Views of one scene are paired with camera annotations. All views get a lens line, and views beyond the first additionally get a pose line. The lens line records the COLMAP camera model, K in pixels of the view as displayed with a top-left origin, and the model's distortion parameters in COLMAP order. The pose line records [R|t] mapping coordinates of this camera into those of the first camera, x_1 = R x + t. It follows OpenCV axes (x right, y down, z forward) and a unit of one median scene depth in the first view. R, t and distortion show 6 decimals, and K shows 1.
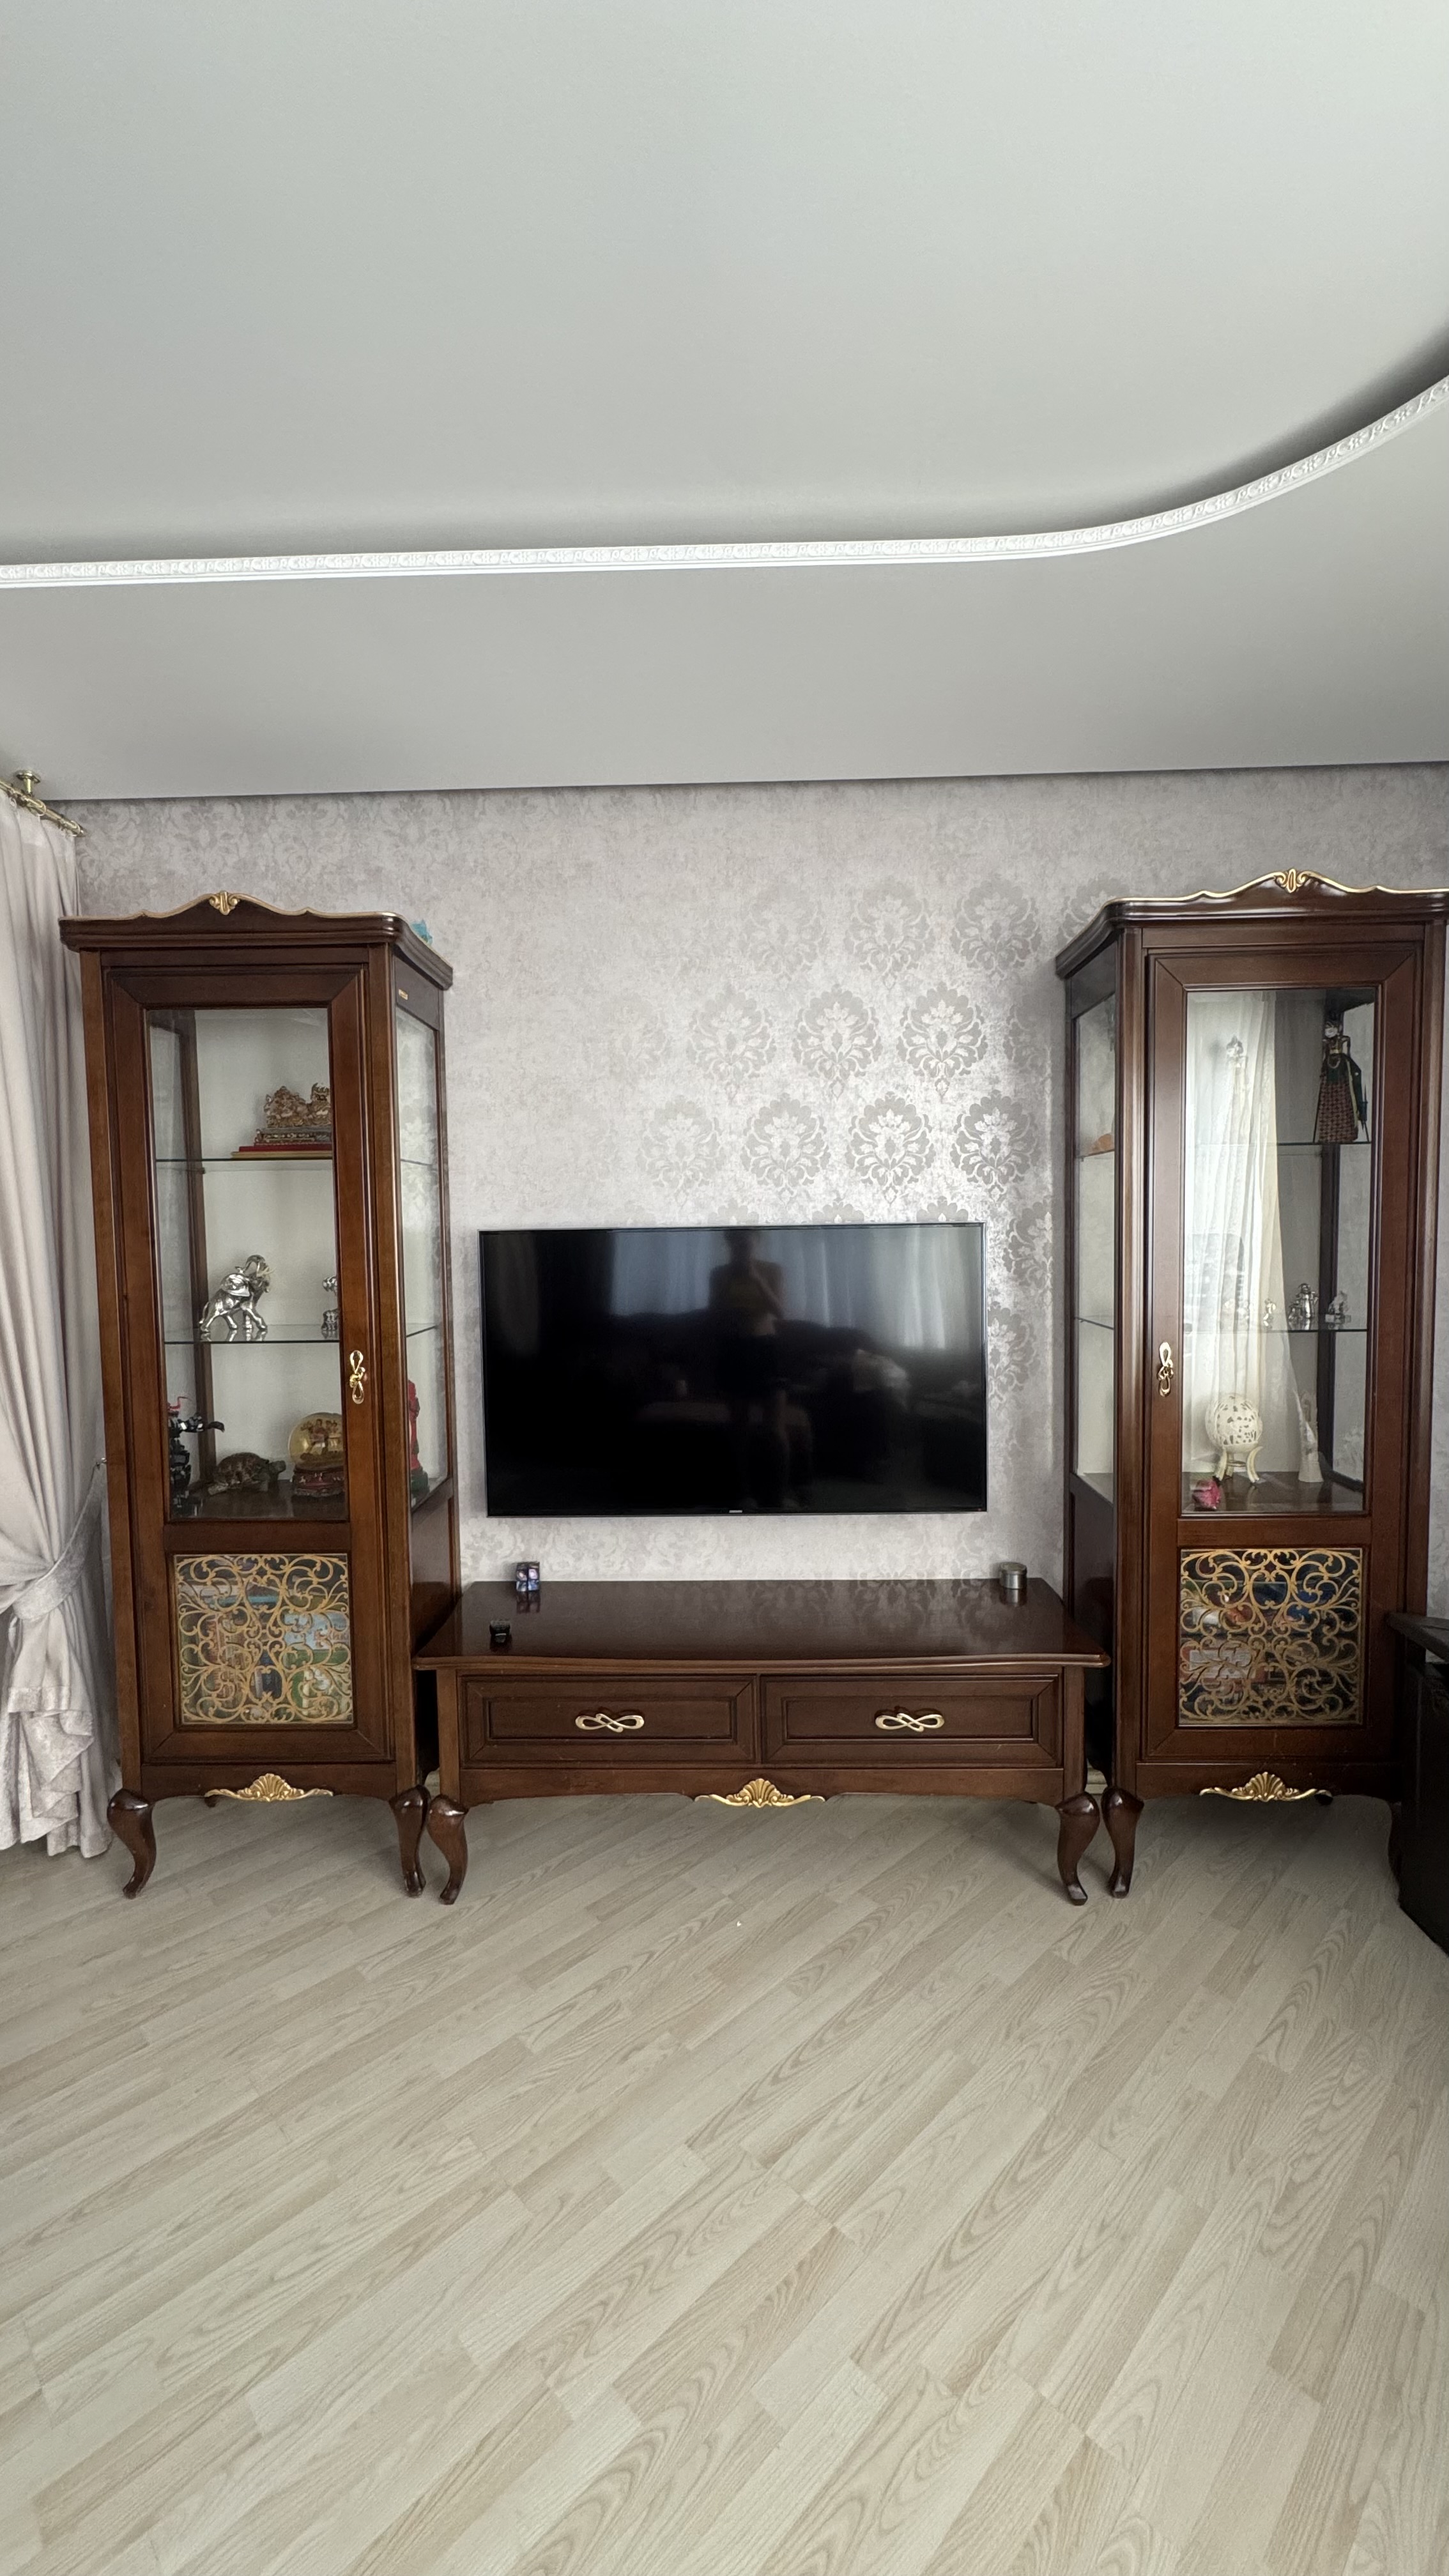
lens RADIAL K [[1037.2, 0, 733.3], [0, 1037.2, 1277.0], [0, 0, 1]] dist [0.010617, 0.000055]
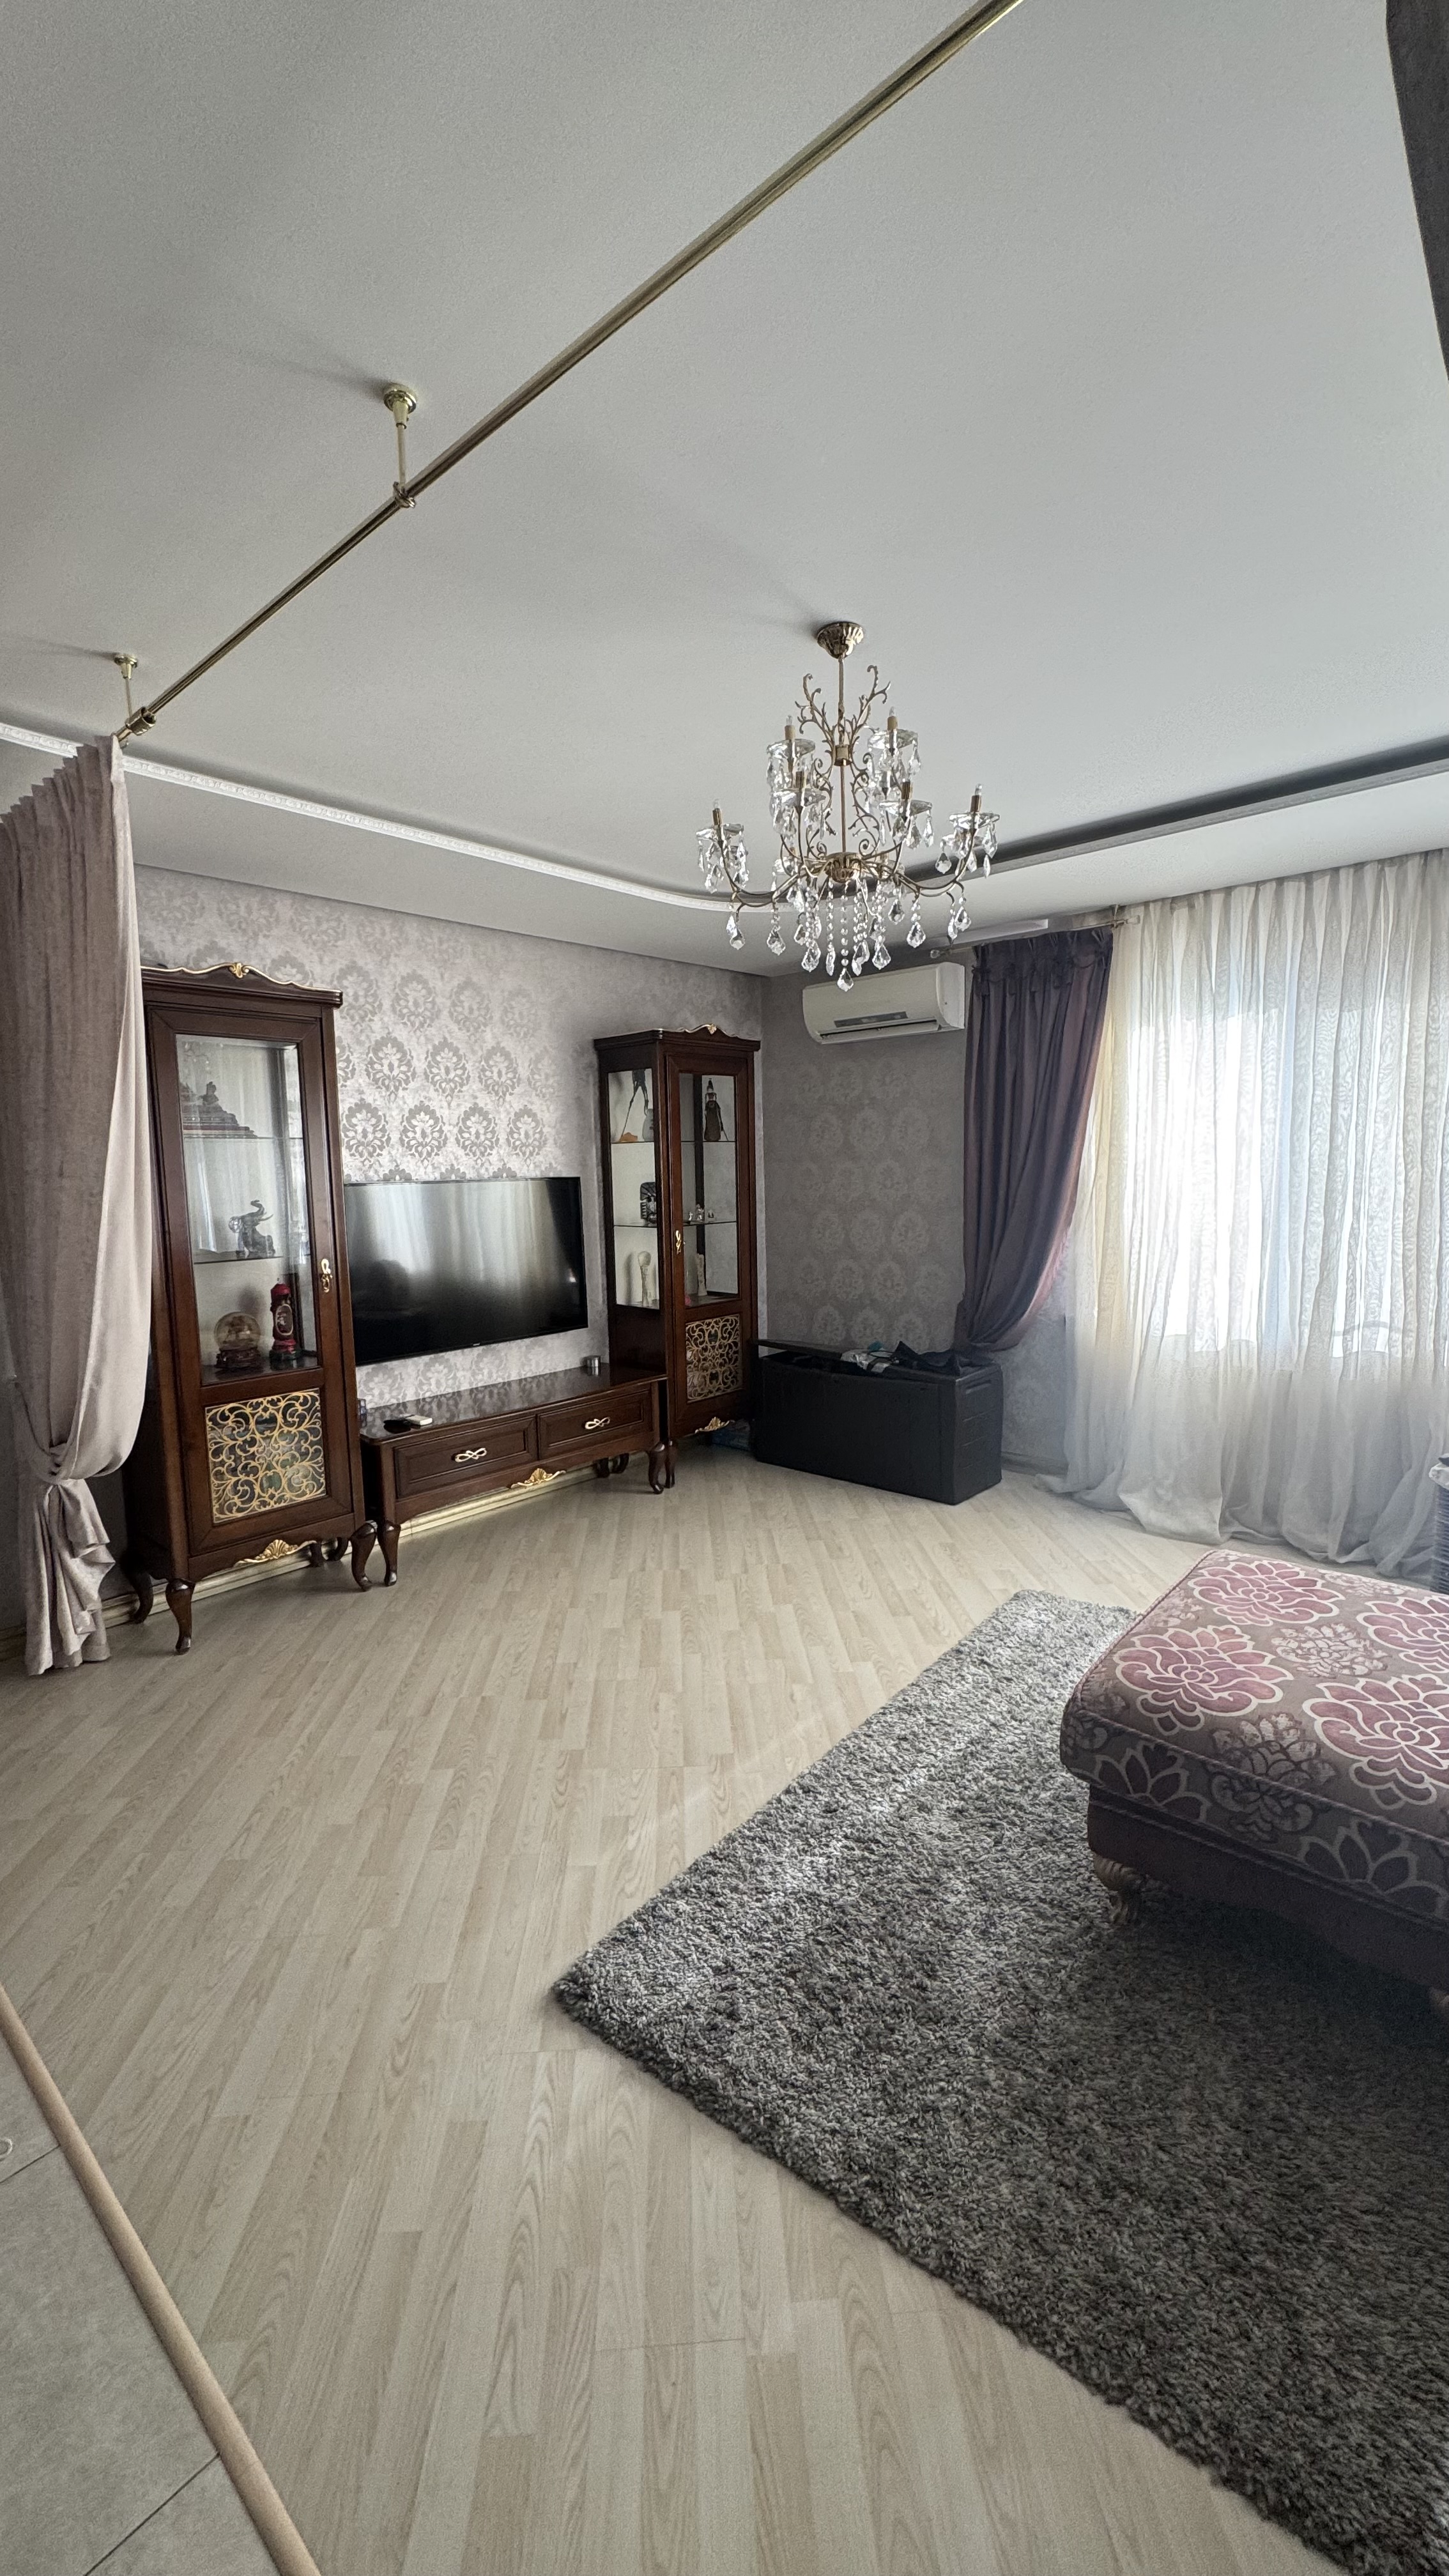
lens RADIAL K [[1037.2, 0, 718.0], [0, 1037.2, 1285.9], [0, 0, 1]] dist [0.010617, 0.000055]
pose [[0.666399, -0.088007, 0.740383, -1.113112], [0.063202, 0.996103, 0.061517, 0.051158], [-0.742912, 0.005799, 0.669364, -0.509911]]
